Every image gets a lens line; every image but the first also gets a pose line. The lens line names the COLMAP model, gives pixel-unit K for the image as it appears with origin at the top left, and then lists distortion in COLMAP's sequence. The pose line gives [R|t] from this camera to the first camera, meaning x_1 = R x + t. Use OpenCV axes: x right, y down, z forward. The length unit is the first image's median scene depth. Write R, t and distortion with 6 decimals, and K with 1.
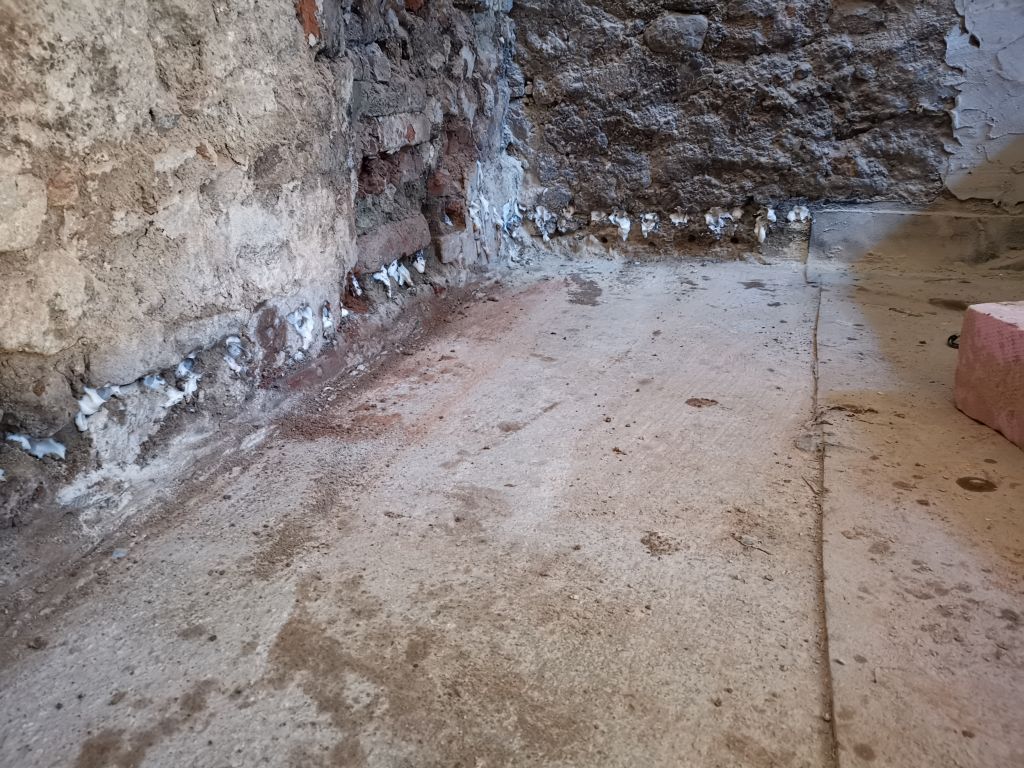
lens RADIAL K [[697.7, 0, 513.2], [0, 697.7, 380.3], [0, 0, 1]] dist [0.000408, -0.027175]
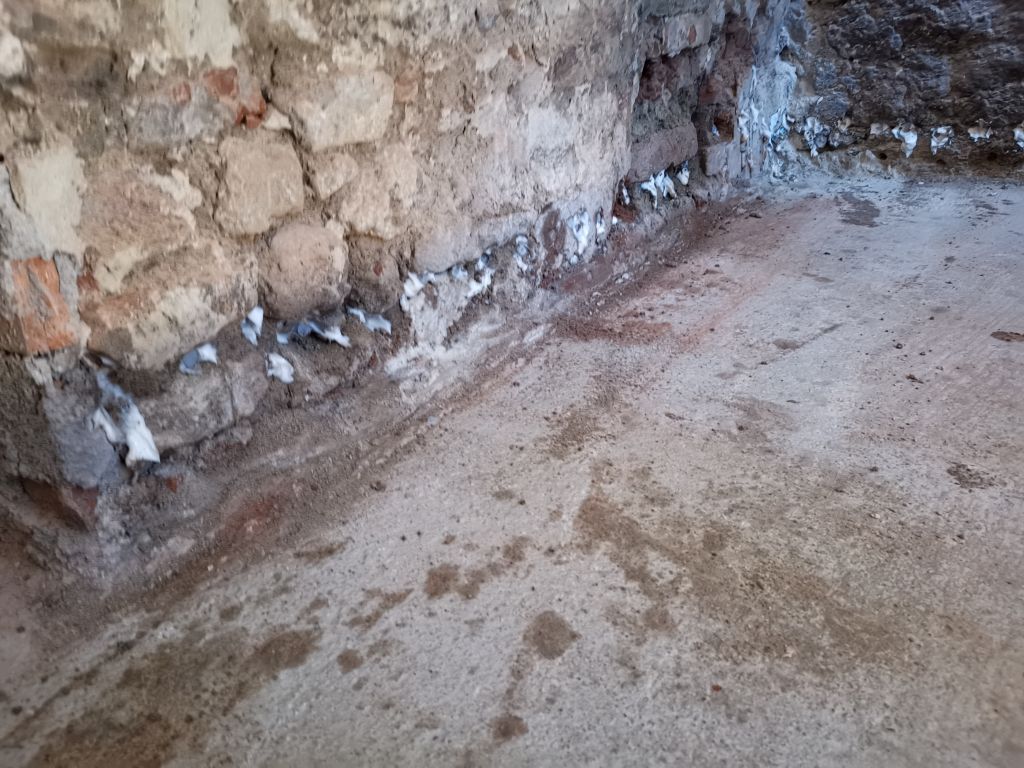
lens RADIAL K [[697.7, 0, 507.3], [0, 697.7, 382.5], [0, 0, 1]] dist [0.000408, -0.027175]
pose [[0.960803, 0.098719, -0.259059, -0.146640], [-0.071336, 0.991022, 0.113075, 0.045095], [0.267896, -0.090163, 0.959220, -0.044666]]
